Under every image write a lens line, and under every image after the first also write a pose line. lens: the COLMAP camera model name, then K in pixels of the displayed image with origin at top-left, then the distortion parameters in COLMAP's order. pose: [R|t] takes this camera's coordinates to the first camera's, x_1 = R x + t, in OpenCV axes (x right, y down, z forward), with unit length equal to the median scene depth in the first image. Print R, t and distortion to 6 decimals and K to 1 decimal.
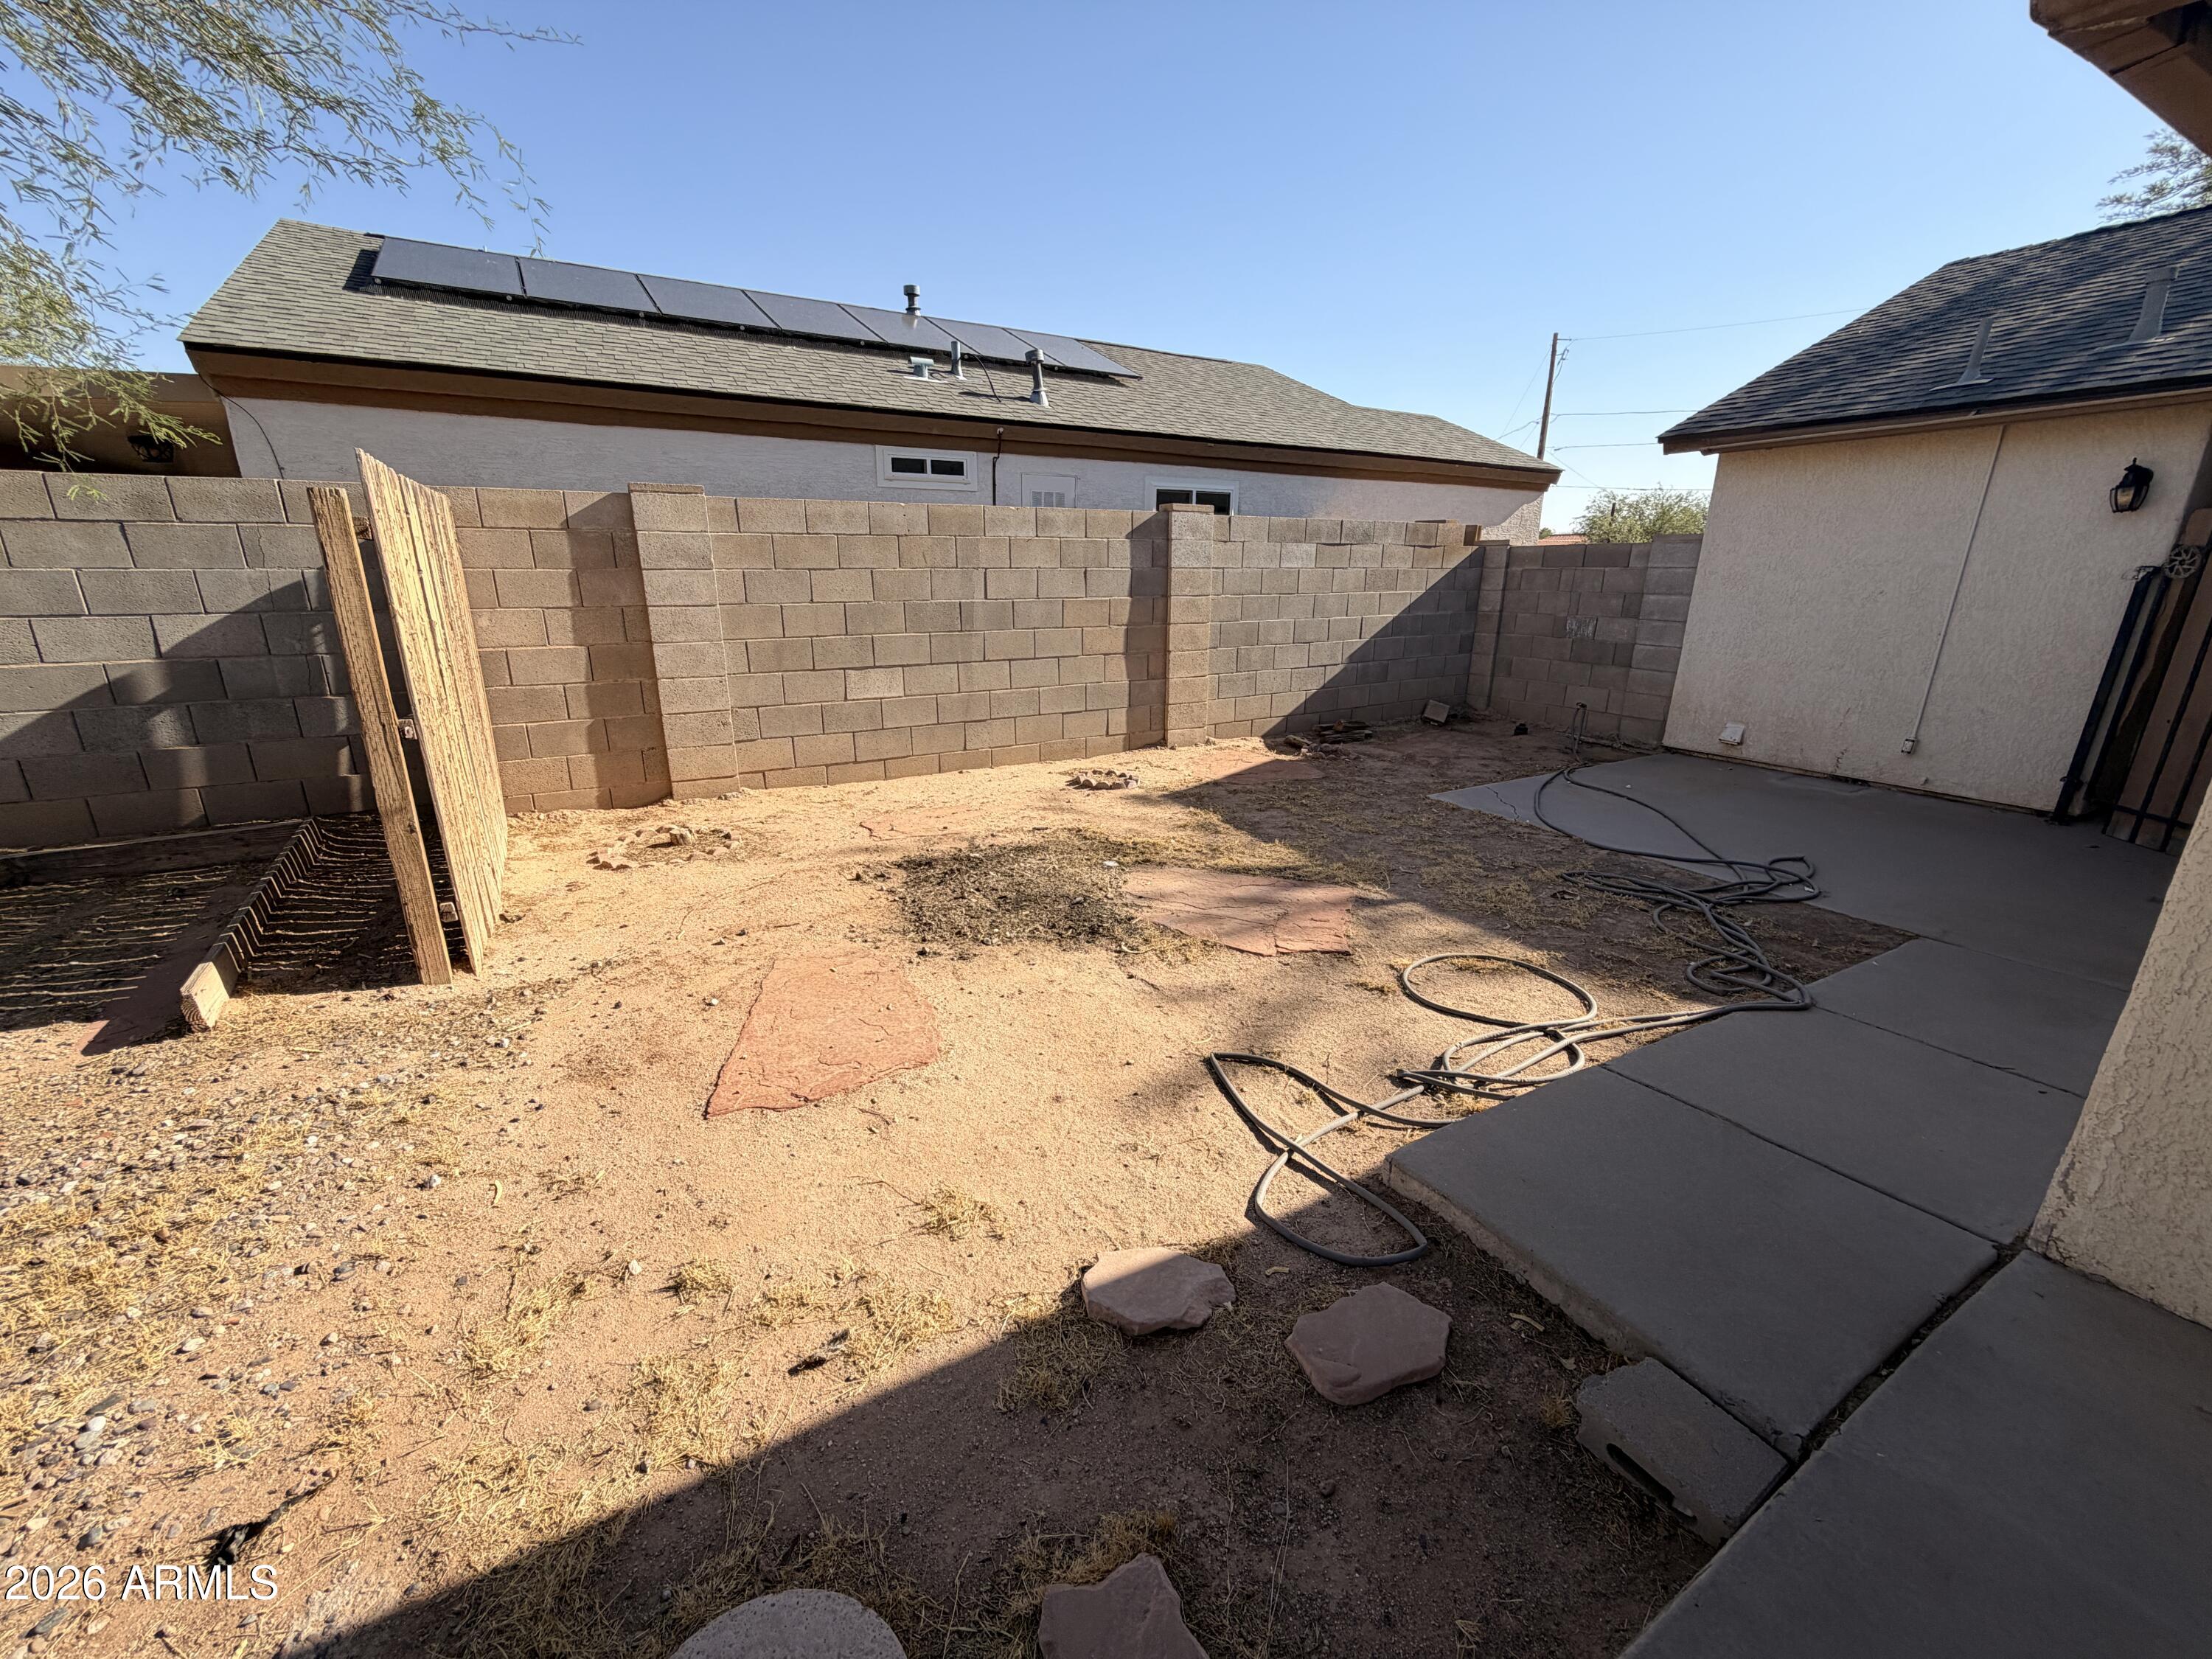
lens RADIAL K [[879.7, 0, 1105.5], [0, 879.7, 832.9], [0, 0, 1]] dist [-0.000220, 0.000647]
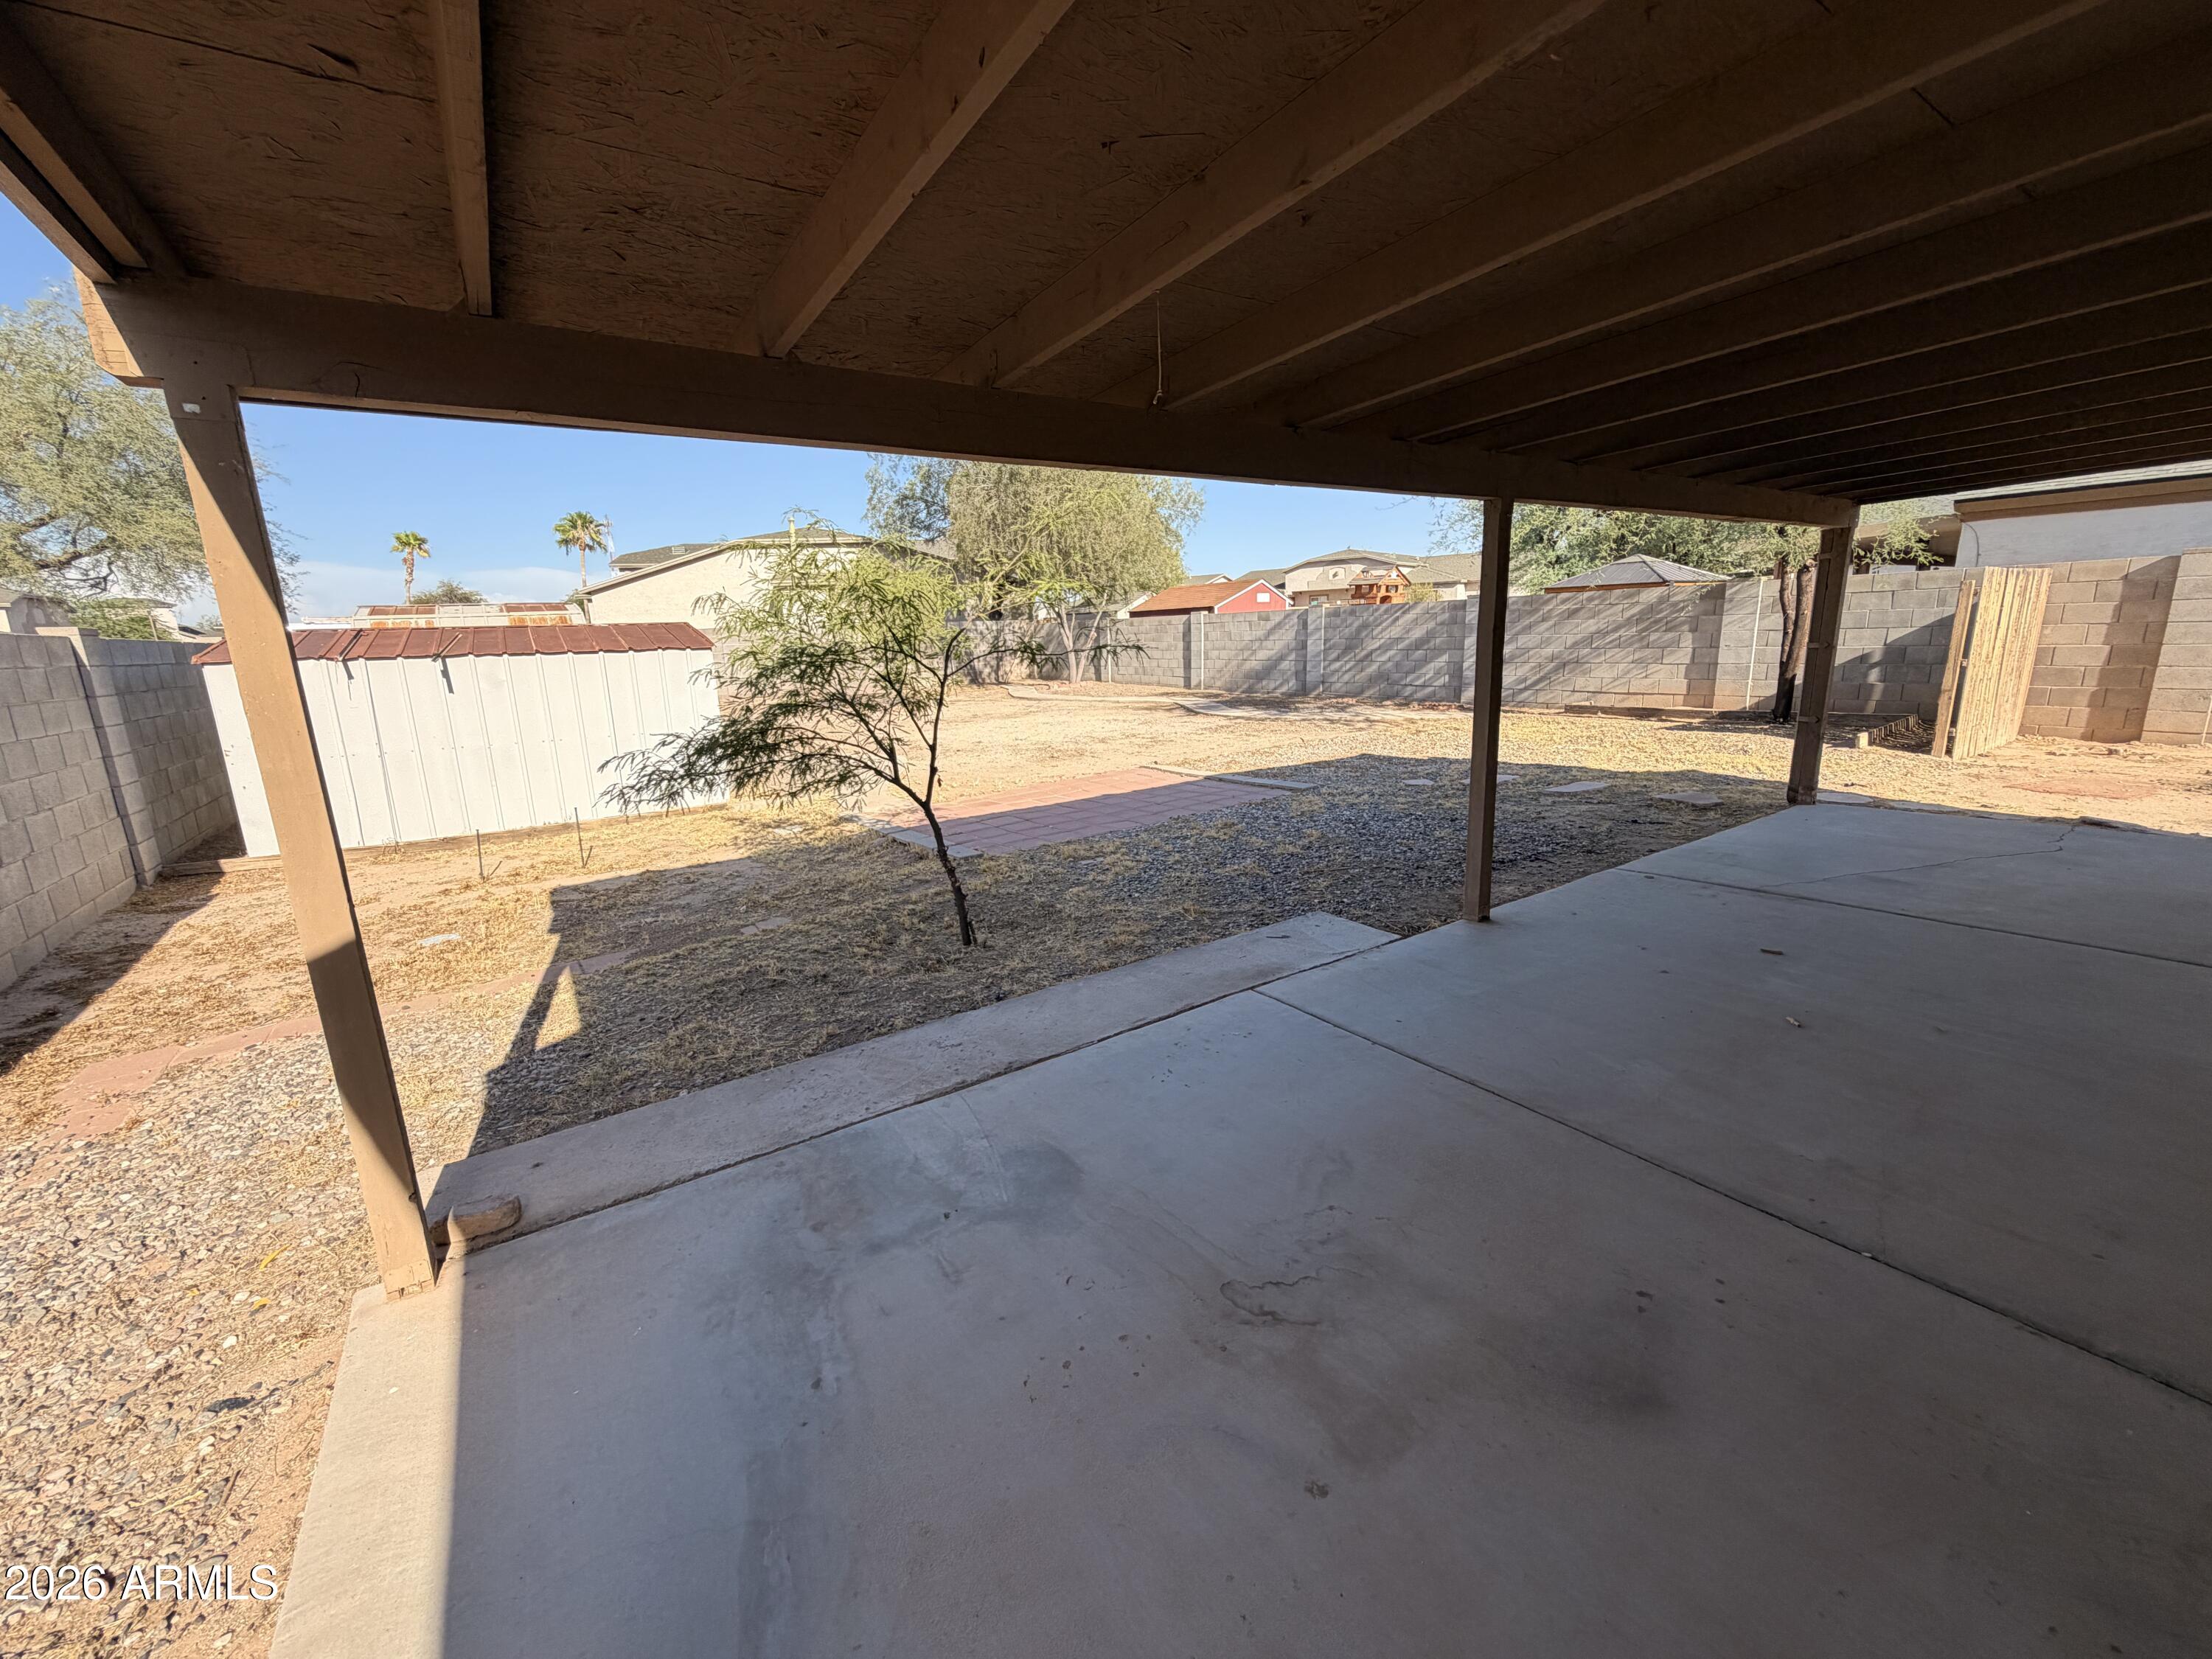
lens RADIAL K [[879.7, 0, 1101.8], [0, 879.7, 823.6], [0, 0, 1]] dist [-0.000220, 0.000647]
pose [[0.061469, 0.206309, -0.976554, 1.136209], [-0.254221, 0.949372, 0.184565, 0.330887], [0.965191, 0.236916, 0.110805, -1.111194]]
